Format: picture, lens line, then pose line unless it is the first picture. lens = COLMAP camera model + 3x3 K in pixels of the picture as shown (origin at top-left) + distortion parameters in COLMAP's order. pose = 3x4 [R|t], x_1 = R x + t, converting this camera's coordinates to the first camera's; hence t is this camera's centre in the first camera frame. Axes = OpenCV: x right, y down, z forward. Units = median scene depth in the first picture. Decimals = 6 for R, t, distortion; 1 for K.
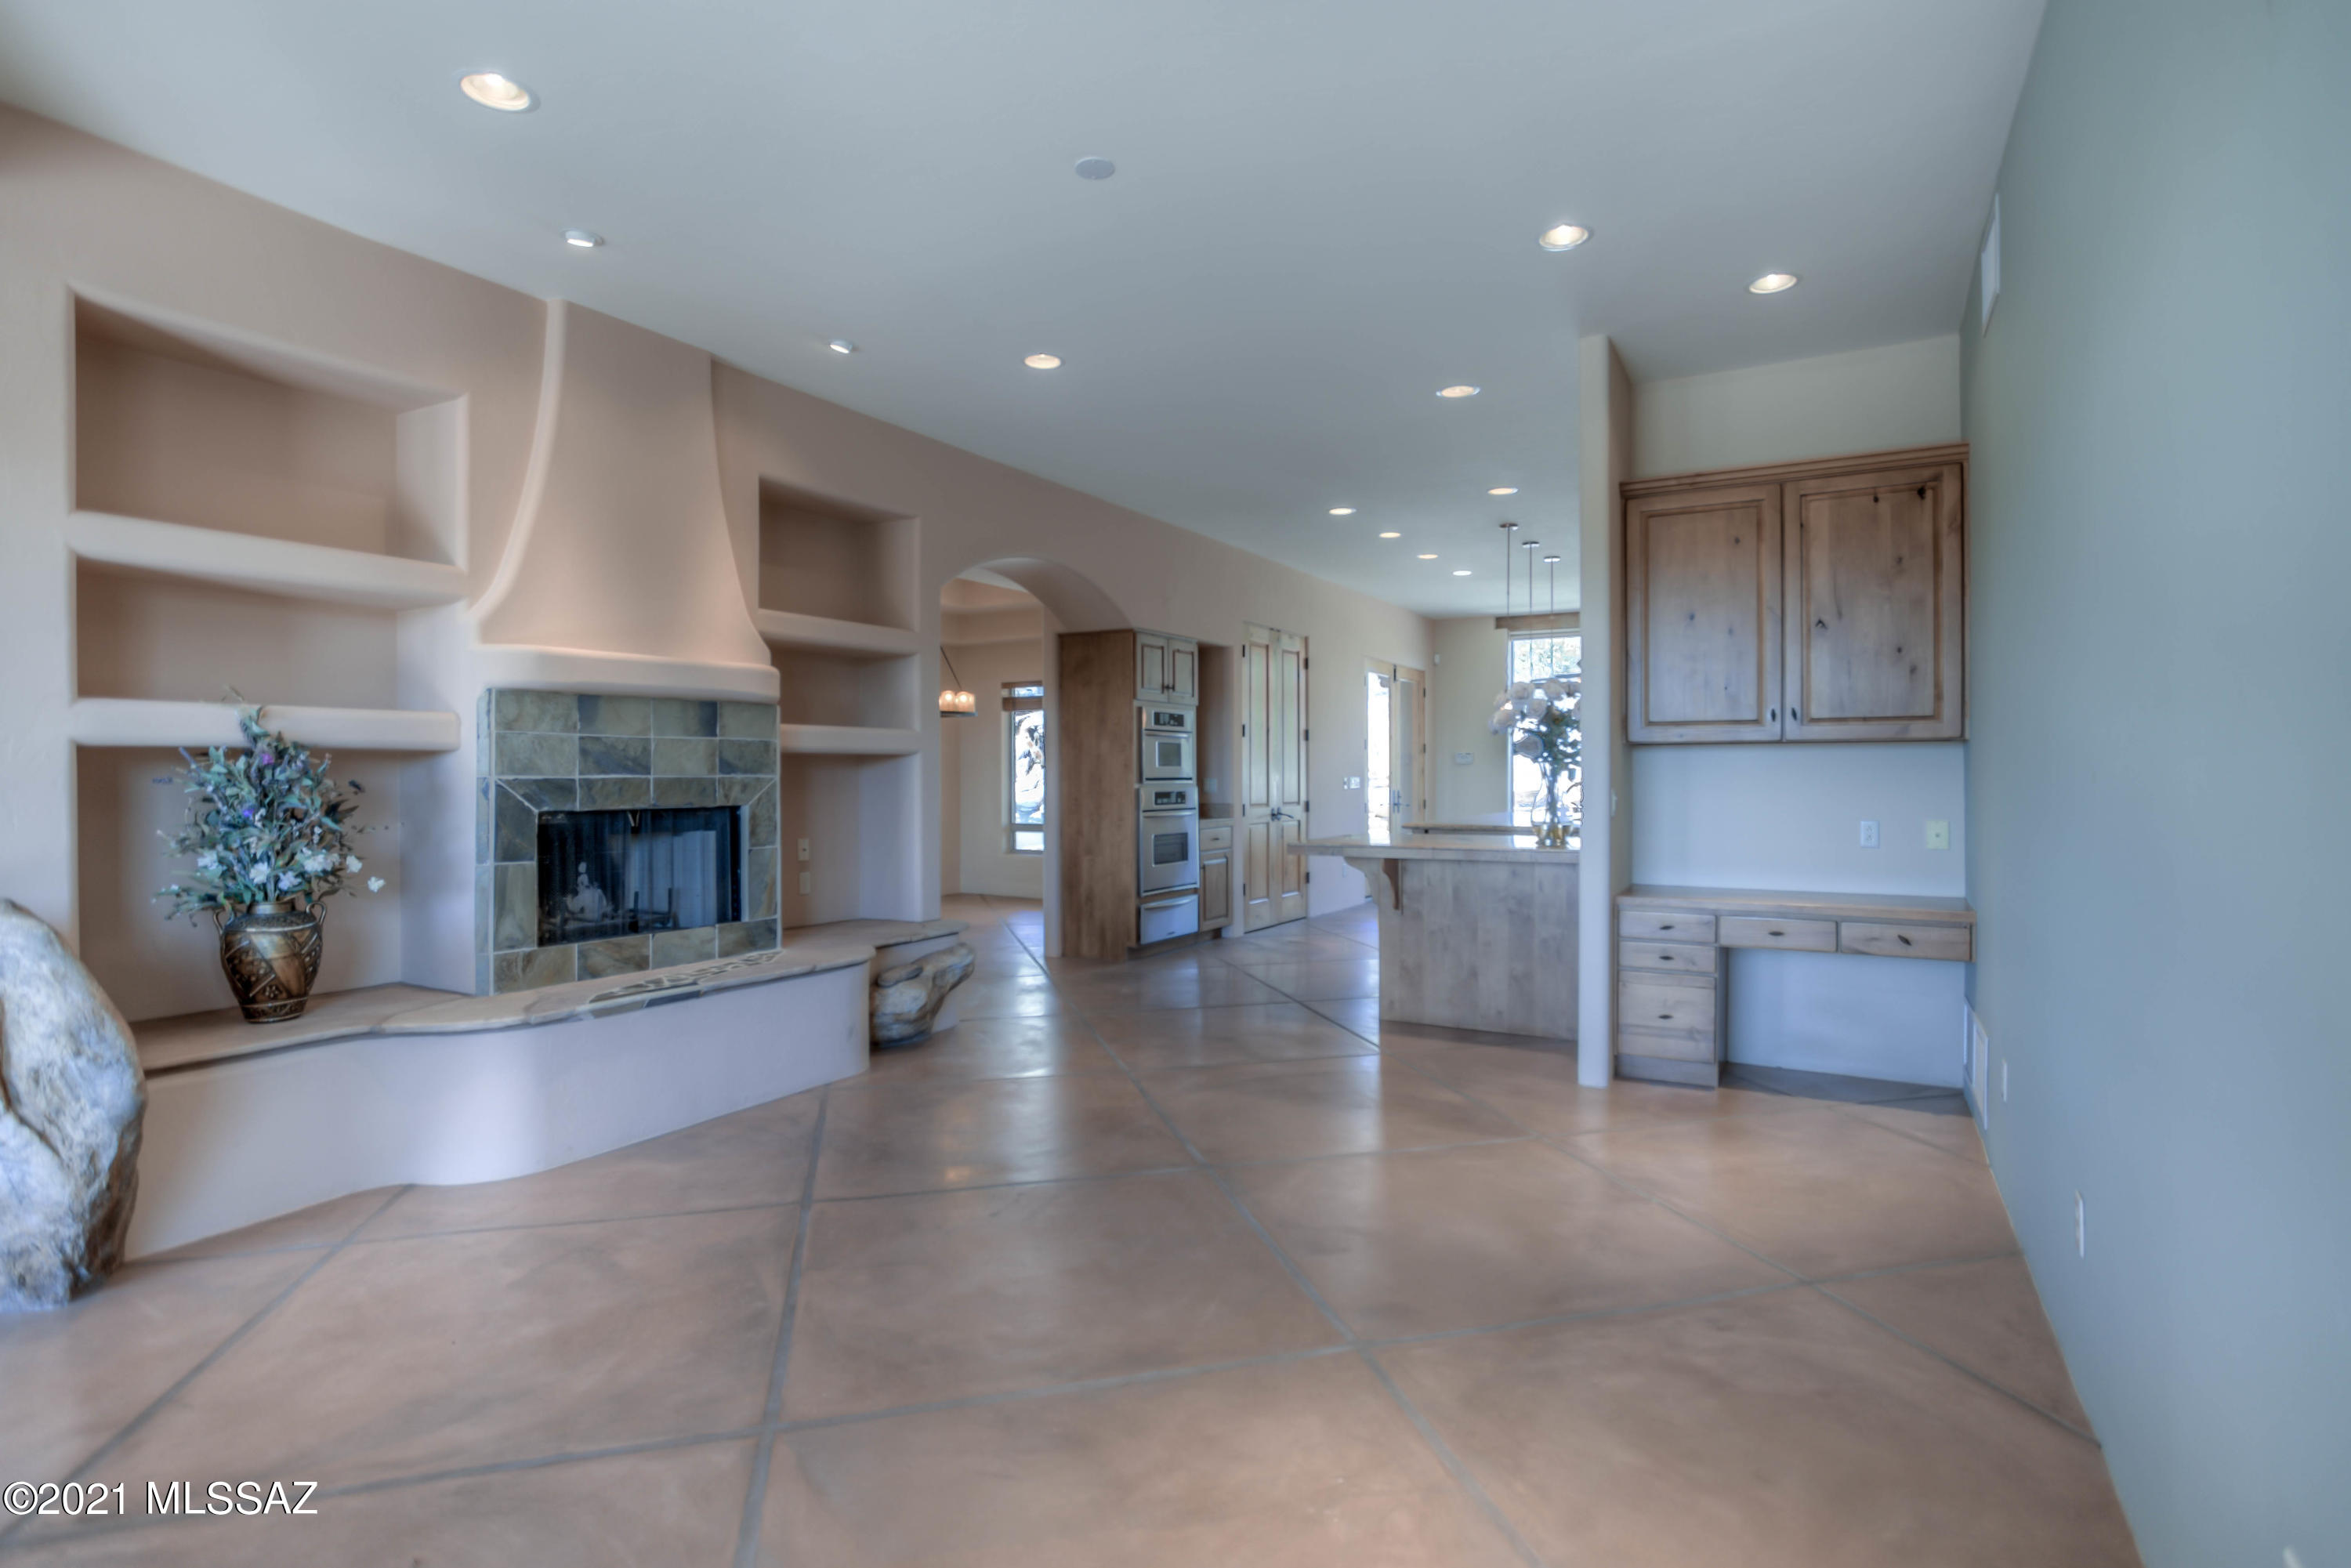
lens RADIAL K [[1153.7, 0, 1162.7], [0, 1153.7, 775.2], [0, 0, 1]] dist [-0.034254, 0.001676]
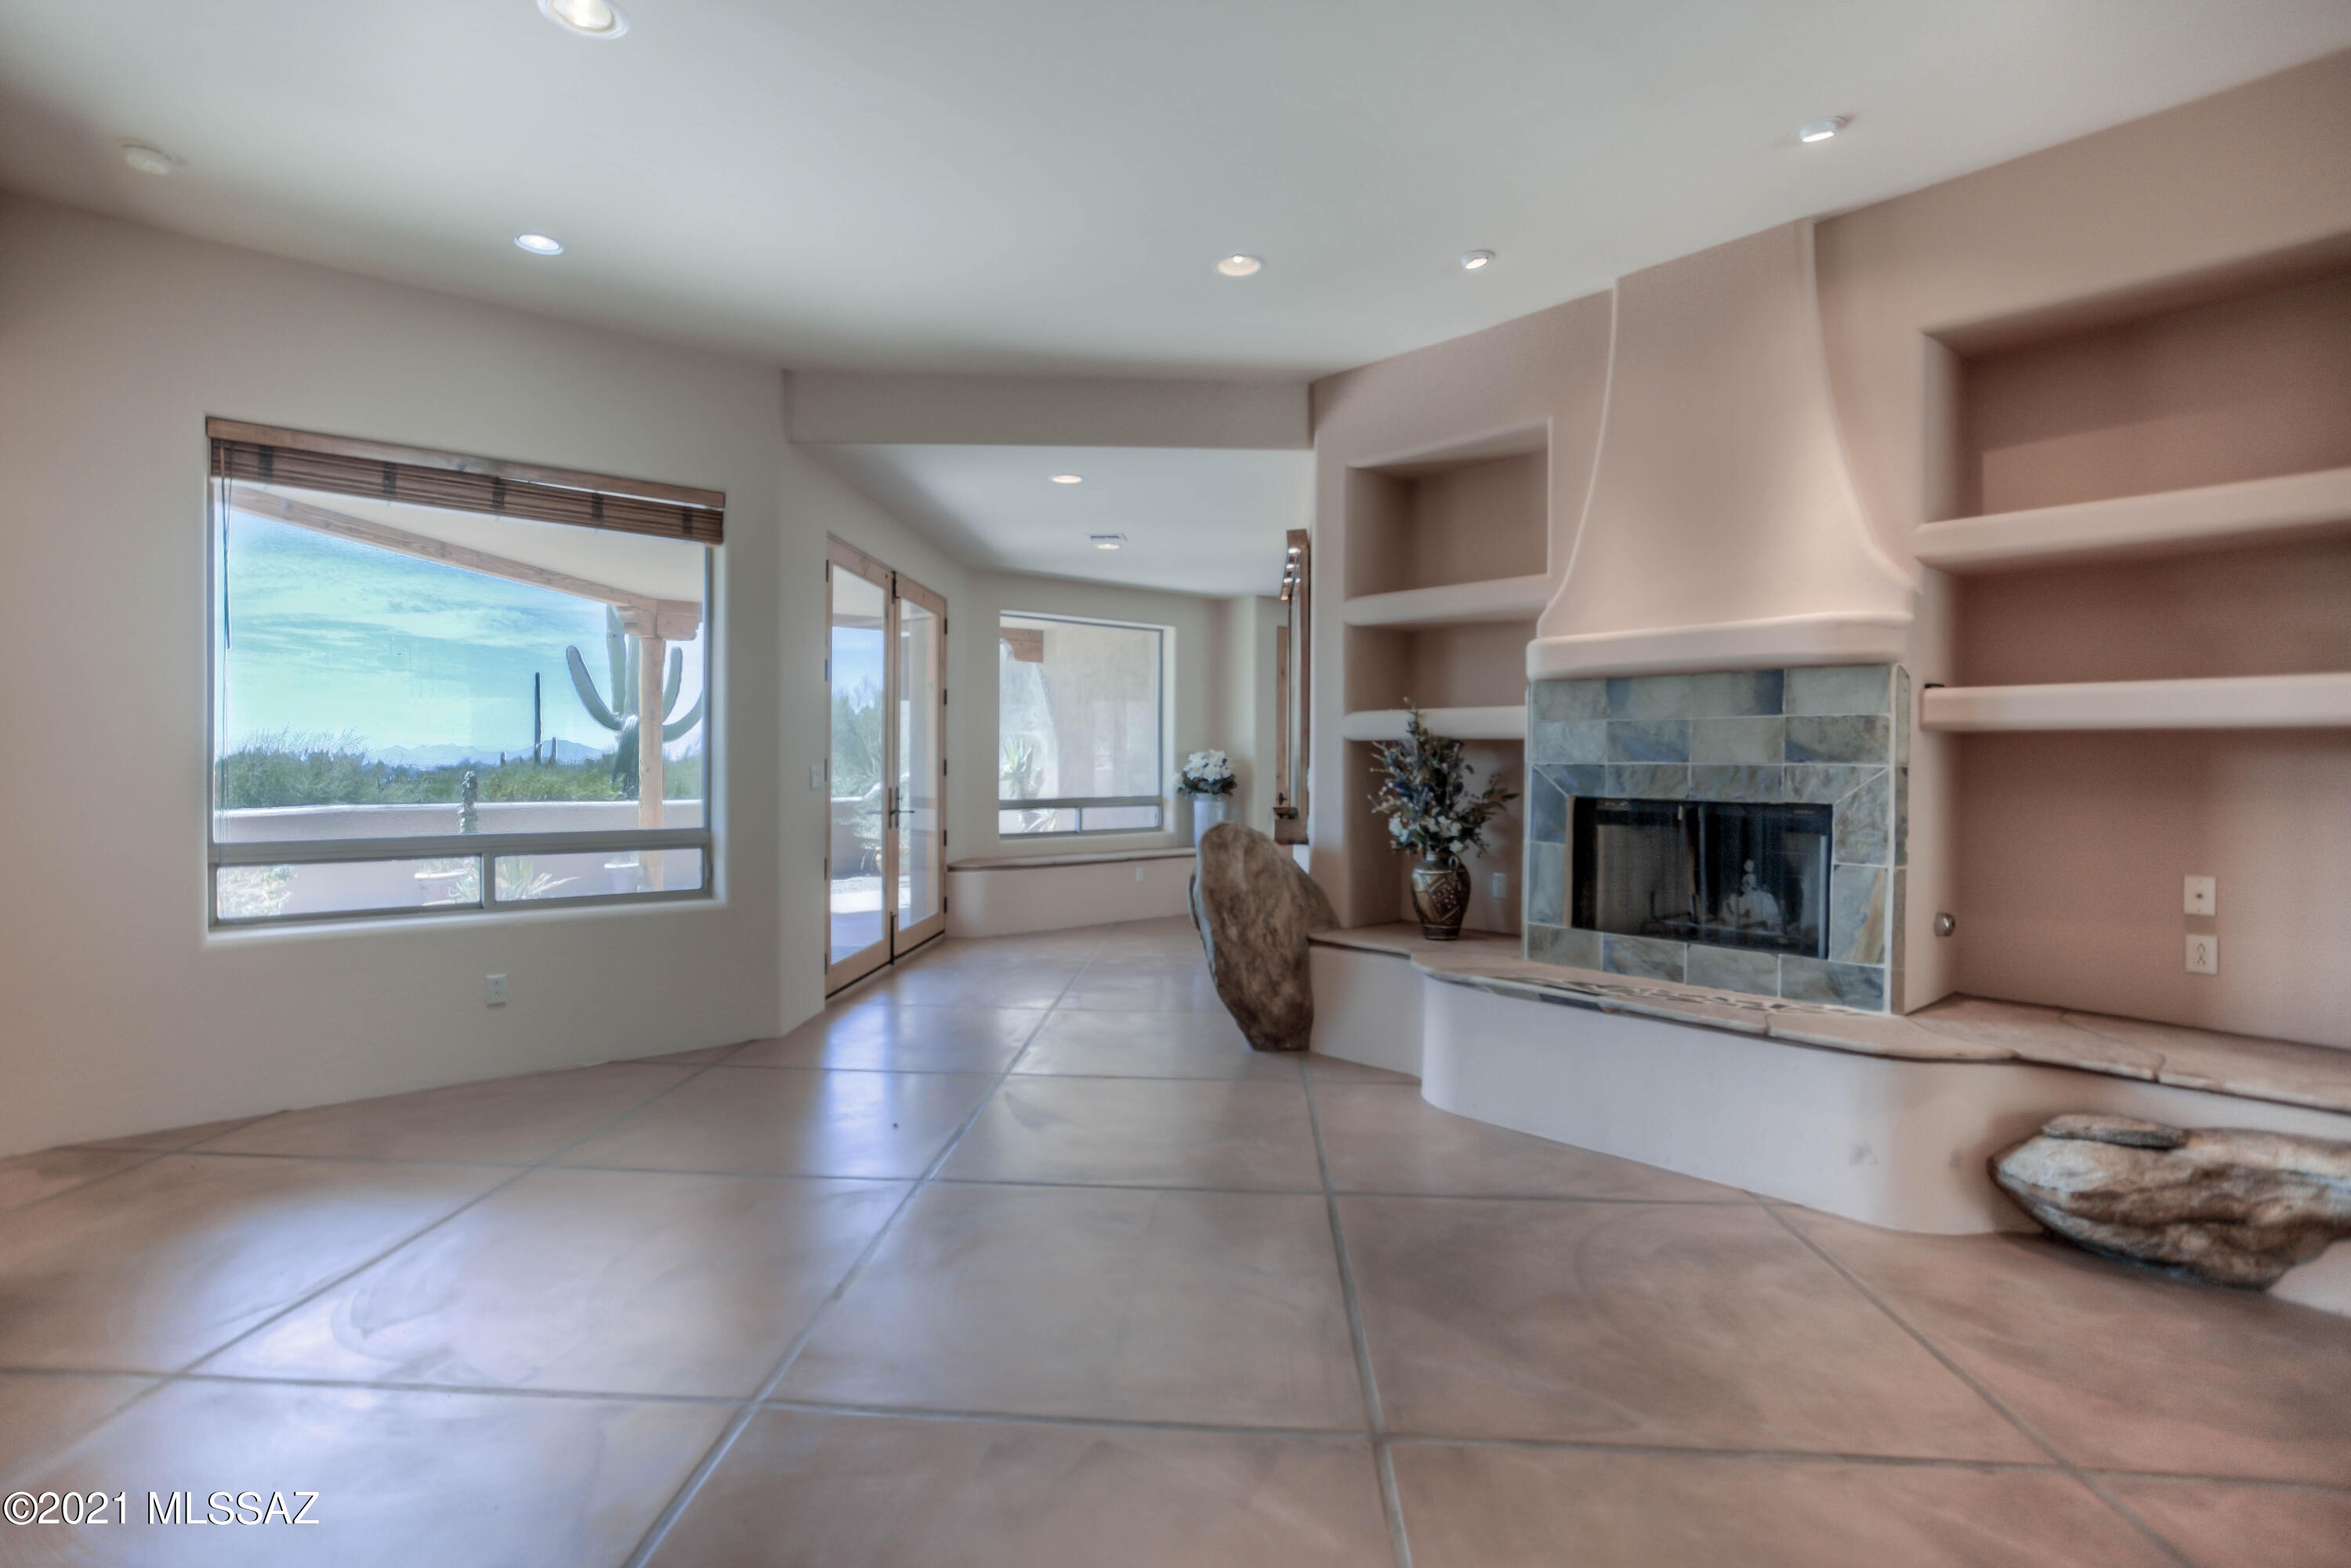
lens RADIAL K [[1153.7, 0, 1187.7], [0, 1153.7, 783.4], [0, 0, 1]] dist [-0.034254, 0.001676]
pose [[-0.306546, 0.019184, -0.951662, 0.483915], [-0.008271, 0.999705, 0.022816, -0.000568], [0.951820, 0.014865, -0.306297, 0.870275]]
